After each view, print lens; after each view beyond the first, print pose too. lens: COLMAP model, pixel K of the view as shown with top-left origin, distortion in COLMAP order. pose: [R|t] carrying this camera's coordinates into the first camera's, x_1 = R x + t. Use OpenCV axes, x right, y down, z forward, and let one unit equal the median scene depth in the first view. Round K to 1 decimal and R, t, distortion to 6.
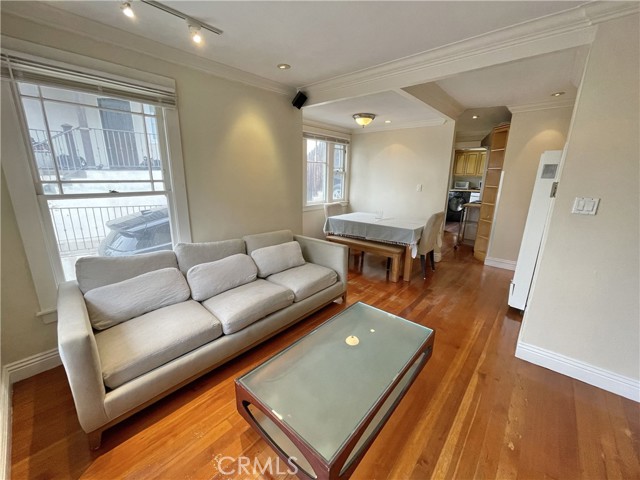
lens RADIAL K [[258.8, 0, 318.5], [0, 258.8, 239.5], [0, 0, 1]] dist [-0.002881, 0.000046]
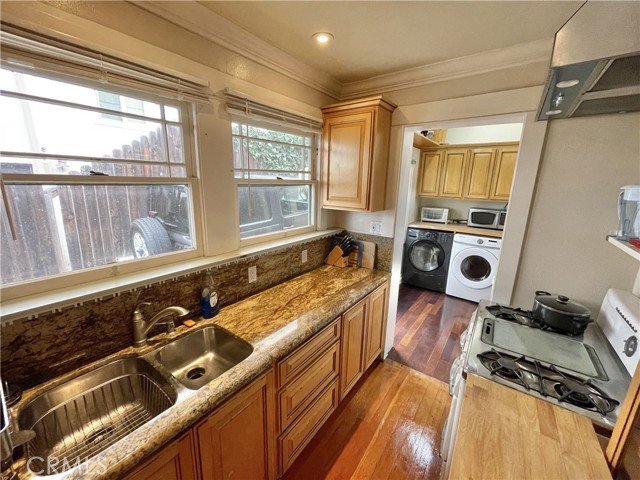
lens RADIAL K [[258.8, 0, 319.7], [0, 258.8, 237.3], [0, 0, 1]] dist [-0.002881, 0.000046]
pose [[0.996099, -0.007101, 0.087956, 0.293087], [0.009480, 0.999600, -0.026655, -0.158272], [-0.087731, 0.027385, 0.995768, 0.531051]]
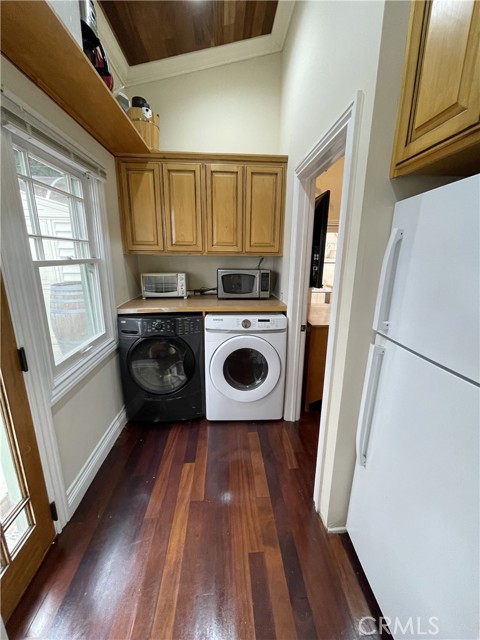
lens RADIAL K [[258.8, 0, 238.3], [0, 258.8, 319.3], [0, 0, 1]] dist [-0.002881, 0.000046]
pose [[0.711121, -0.175998, 0.680685, 0.418540], [0.175661, 0.981932, 0.070373, -0.182417], [-0.680772, 0.069526, 0.729188, 0.752300]]
